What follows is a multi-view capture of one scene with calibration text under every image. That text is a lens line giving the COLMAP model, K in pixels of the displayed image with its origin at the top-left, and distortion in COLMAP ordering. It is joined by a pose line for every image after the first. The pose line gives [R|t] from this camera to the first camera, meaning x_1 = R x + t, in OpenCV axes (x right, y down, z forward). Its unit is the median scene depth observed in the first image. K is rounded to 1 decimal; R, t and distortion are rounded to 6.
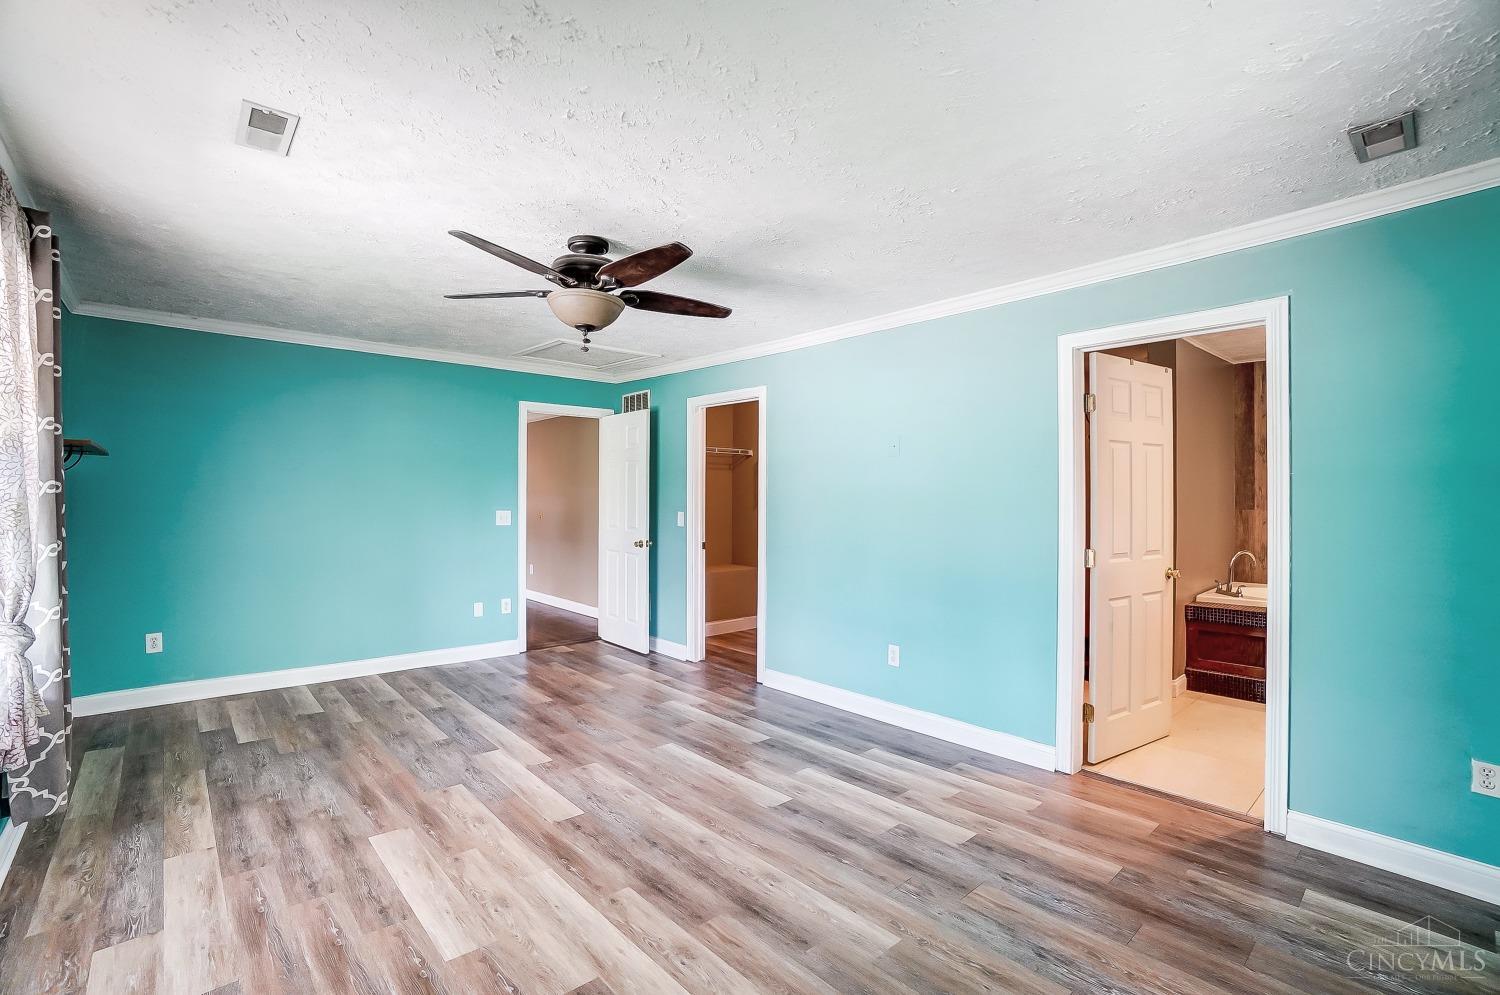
lens RADIAL K [[665.8, 0, 747.4], [0, 665.8, 489.2], [0, 0, 1]] dist [-0.063559, 0.019226]
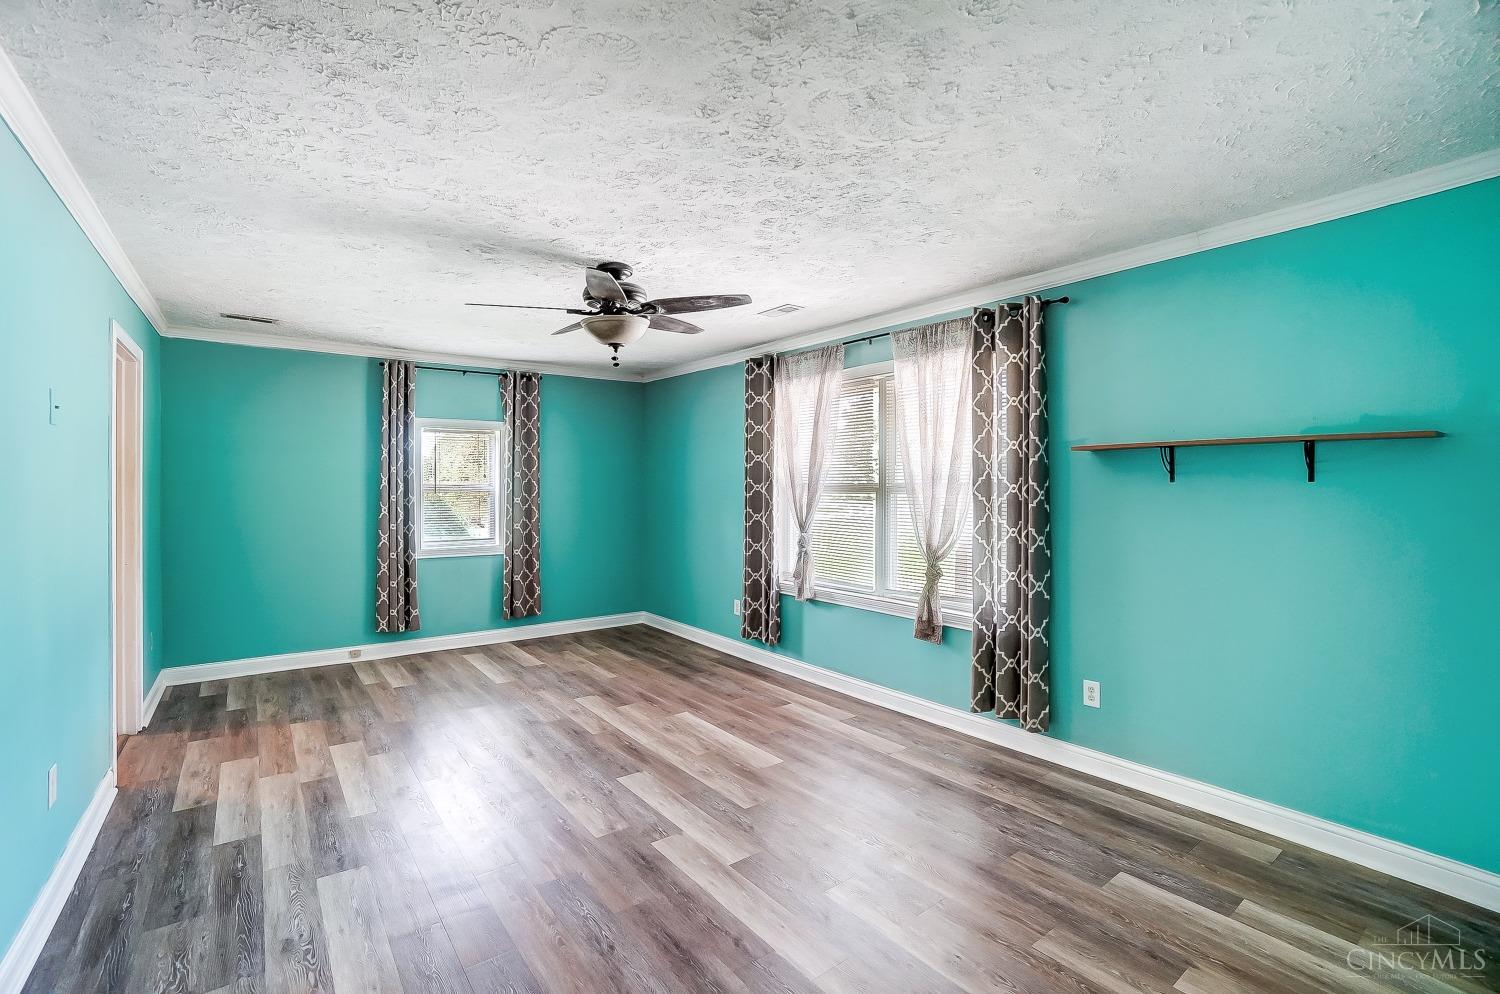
lens RADIAL K [[665.8, 0, 747.4], [0, 665.8, 488.7], [0, 0, 1]] dist [-0.063559, 0.019226]
pose [[-0.996357, -0.009345, 0.084771, -0.580586], [-0.009760, 0.999942, -0.004479, 0.002750], [-0.084724, -0.005290, -0.996390, 2.165322]]
